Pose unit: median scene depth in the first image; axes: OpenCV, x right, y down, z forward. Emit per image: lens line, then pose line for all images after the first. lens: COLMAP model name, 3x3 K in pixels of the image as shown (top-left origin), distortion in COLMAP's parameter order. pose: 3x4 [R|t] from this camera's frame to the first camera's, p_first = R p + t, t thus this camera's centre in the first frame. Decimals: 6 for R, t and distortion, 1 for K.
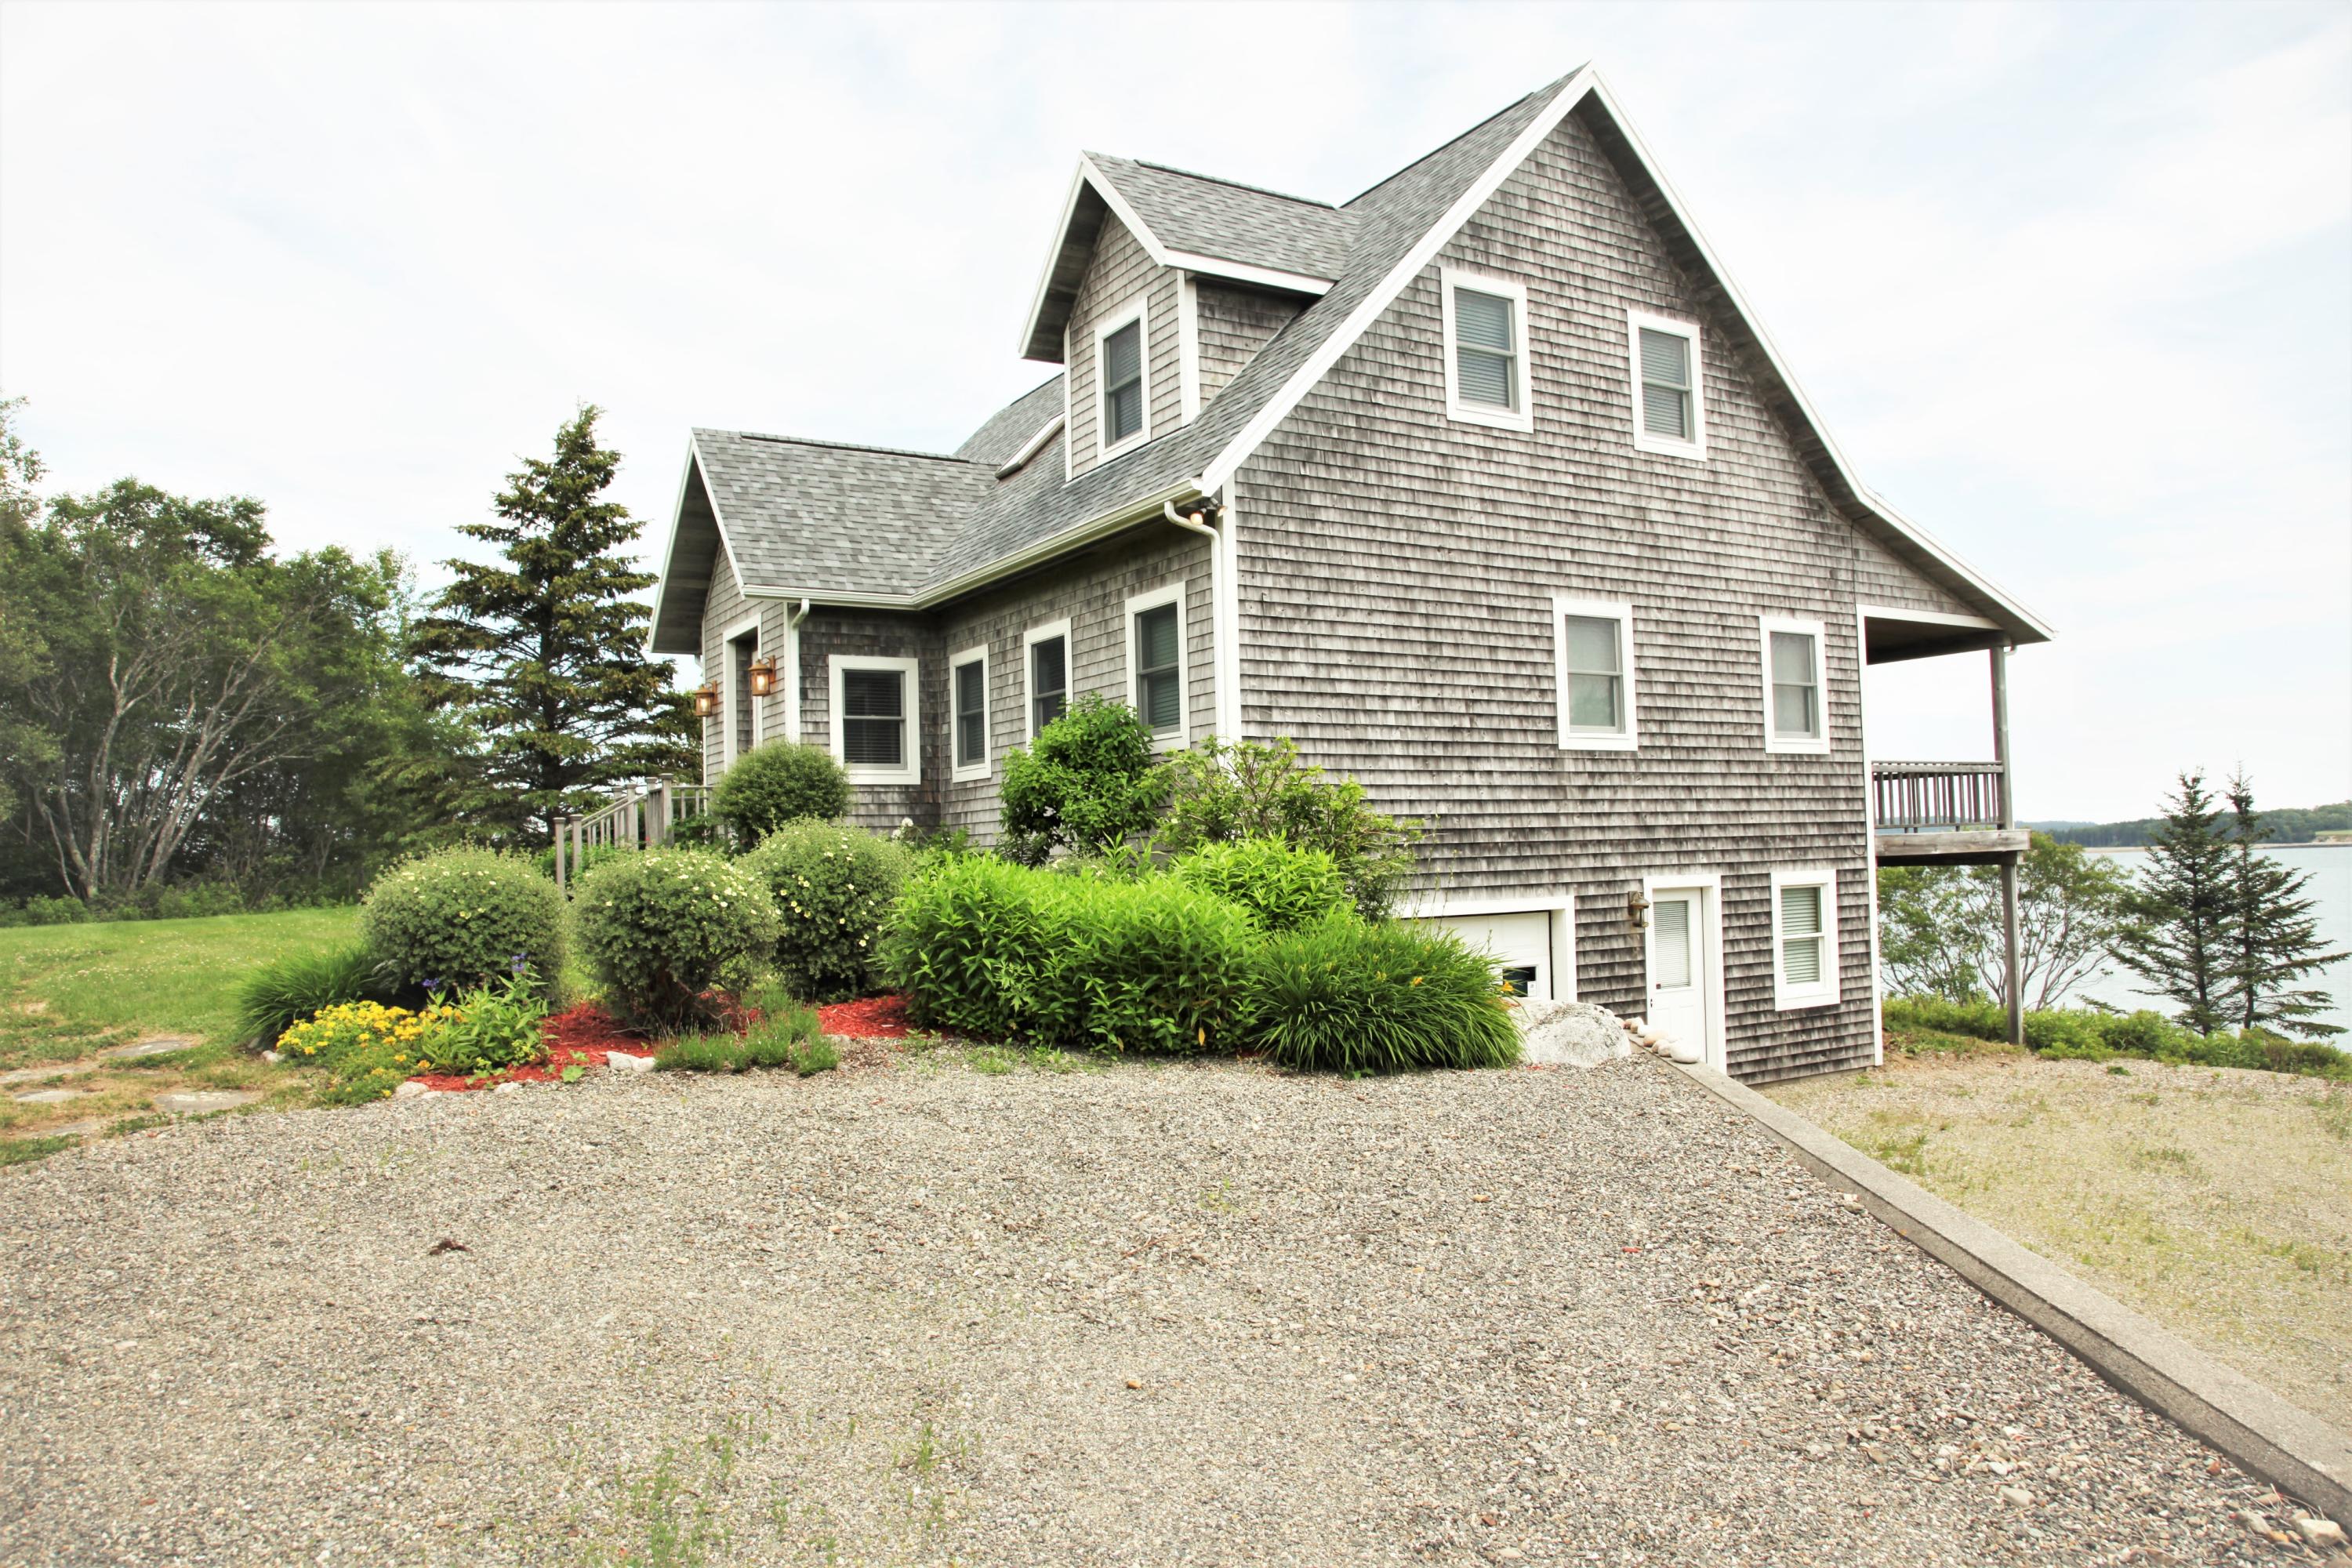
lens RADIAL K [[1605.5, 0, 1170.5], [0, 1605.5, 776.2], [0, 0, 1]] dist [-0.110296, 0.063248]
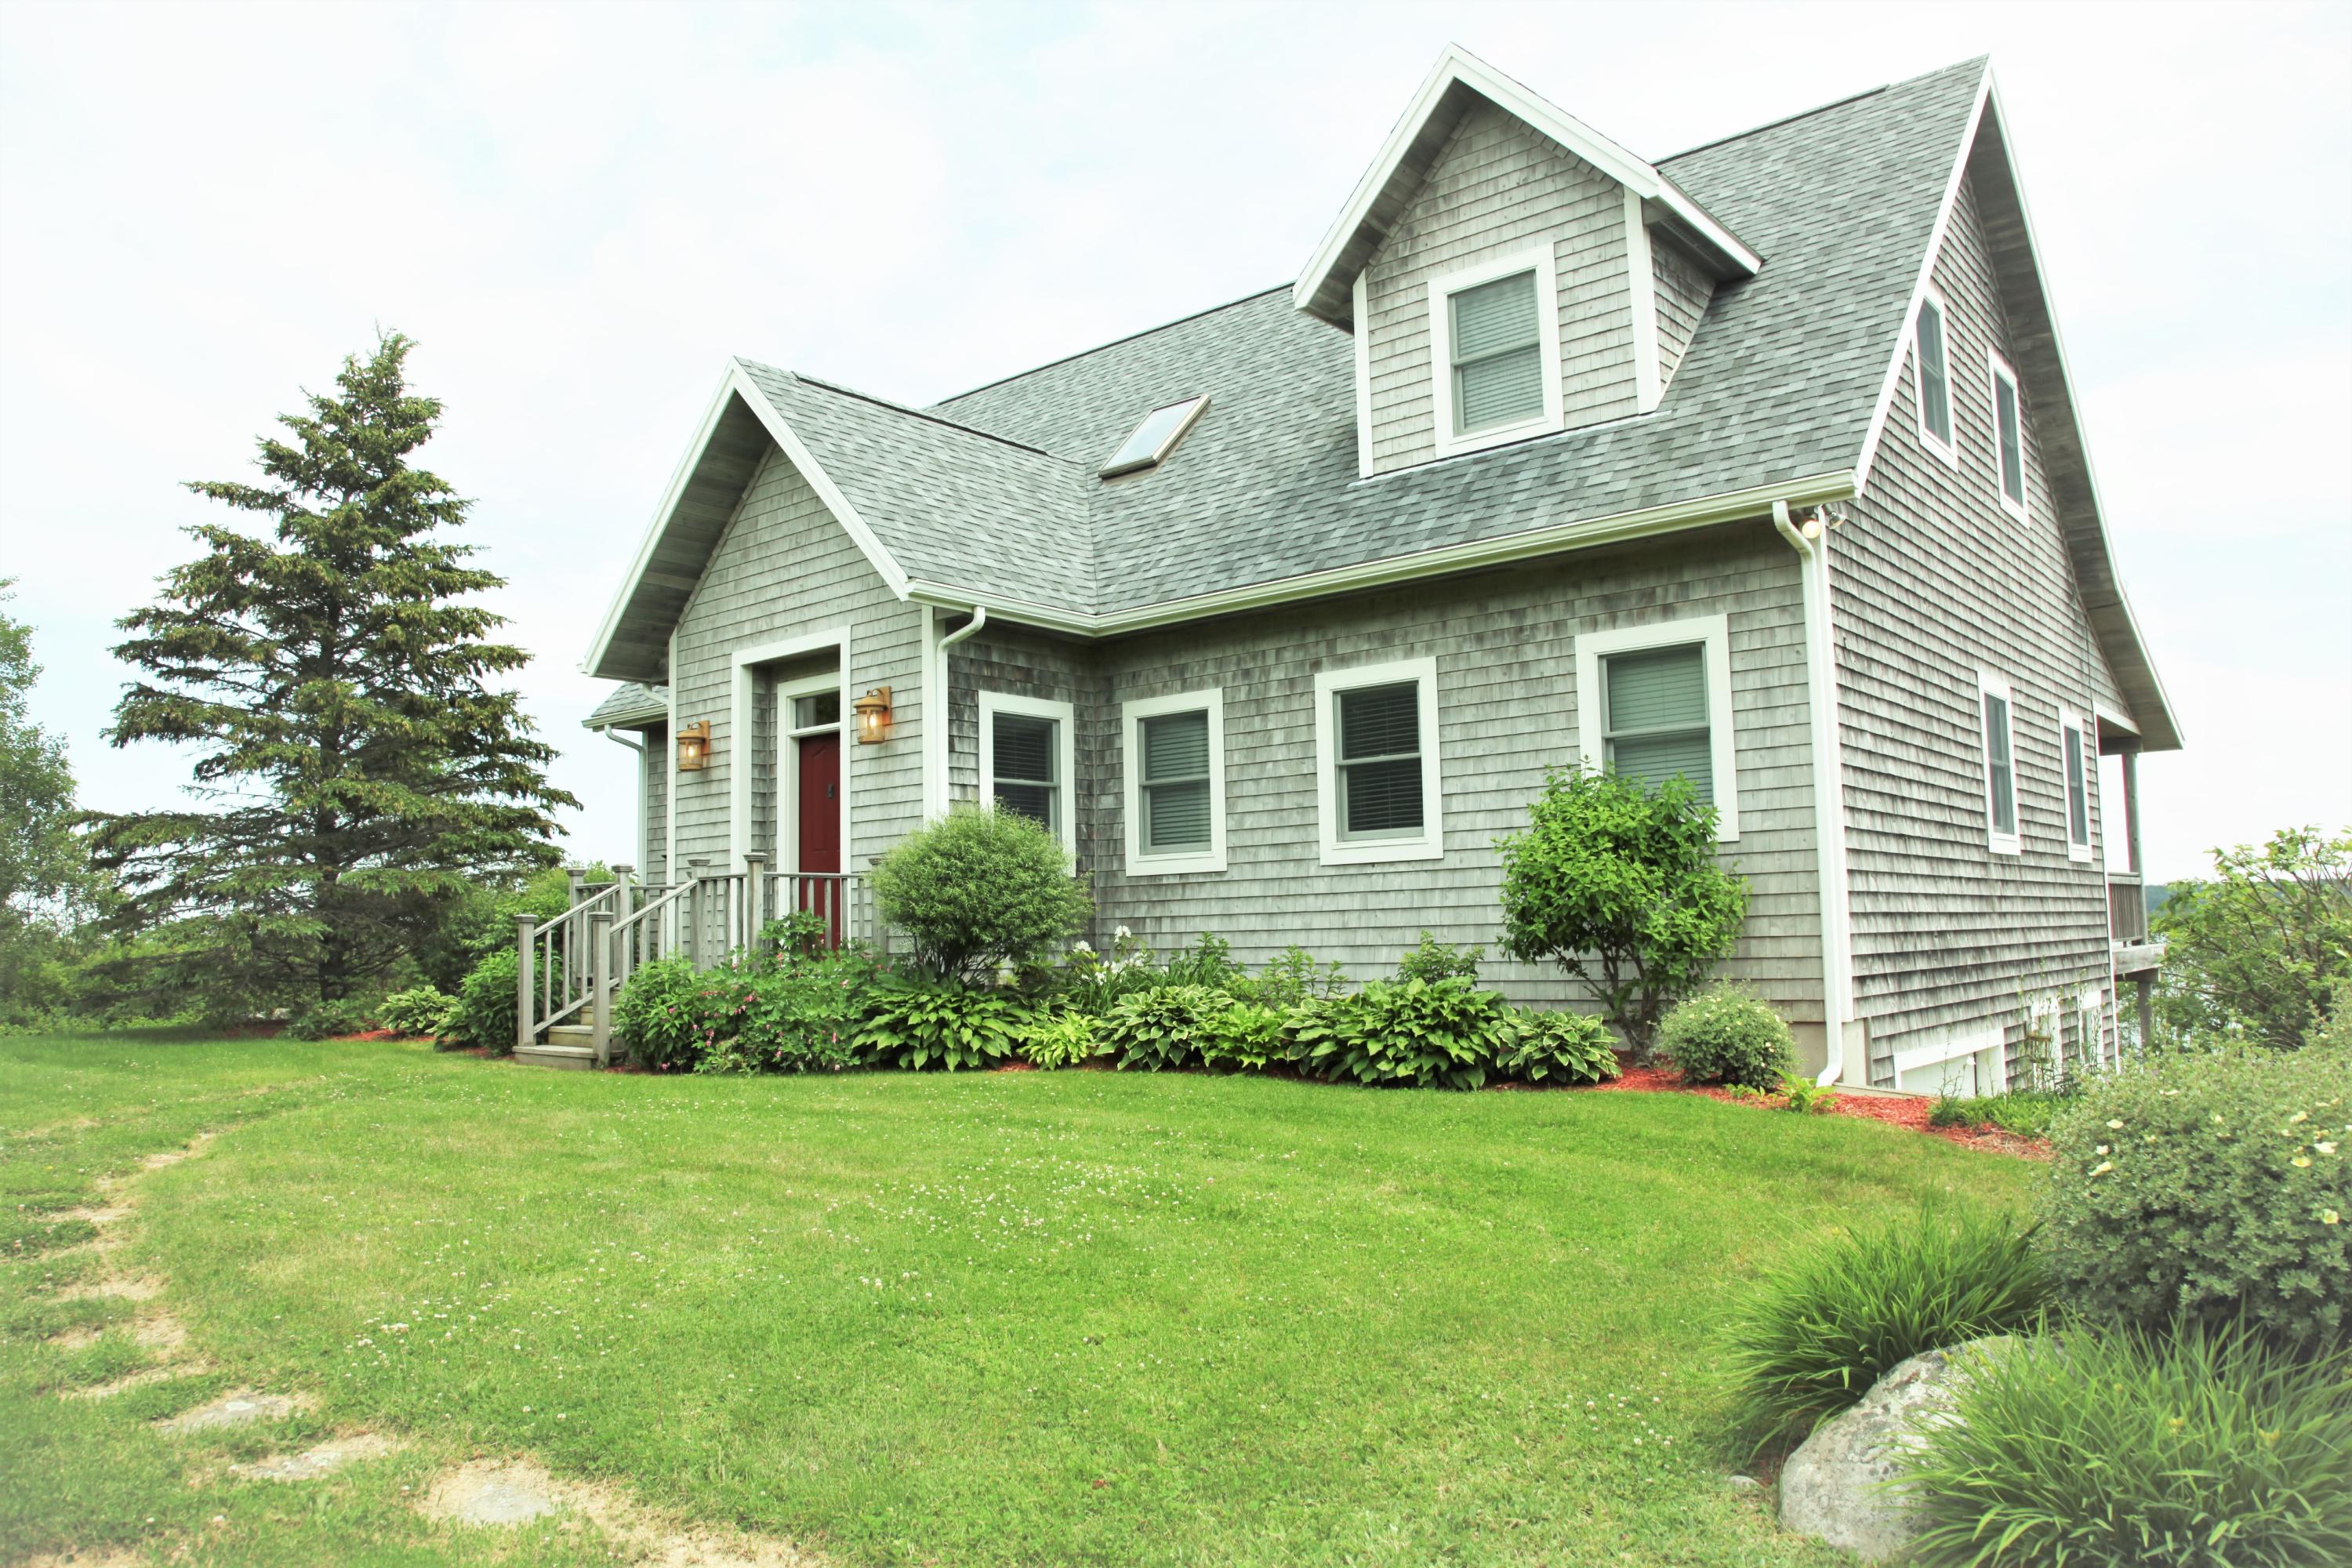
lens RADIAL K [[1605.5, 0, 1160.7], [0, 1605.5, 783.0], [0, 0, 1]] dist [-0.110296, 0.063248]
pose [[0.946642, 0.038712, 0.319954, -0.352993], [-0.022525, 0.998279, -0.054139, 0.001148], [-0.321499, 0.044043, 0.945885, 0.299764]]
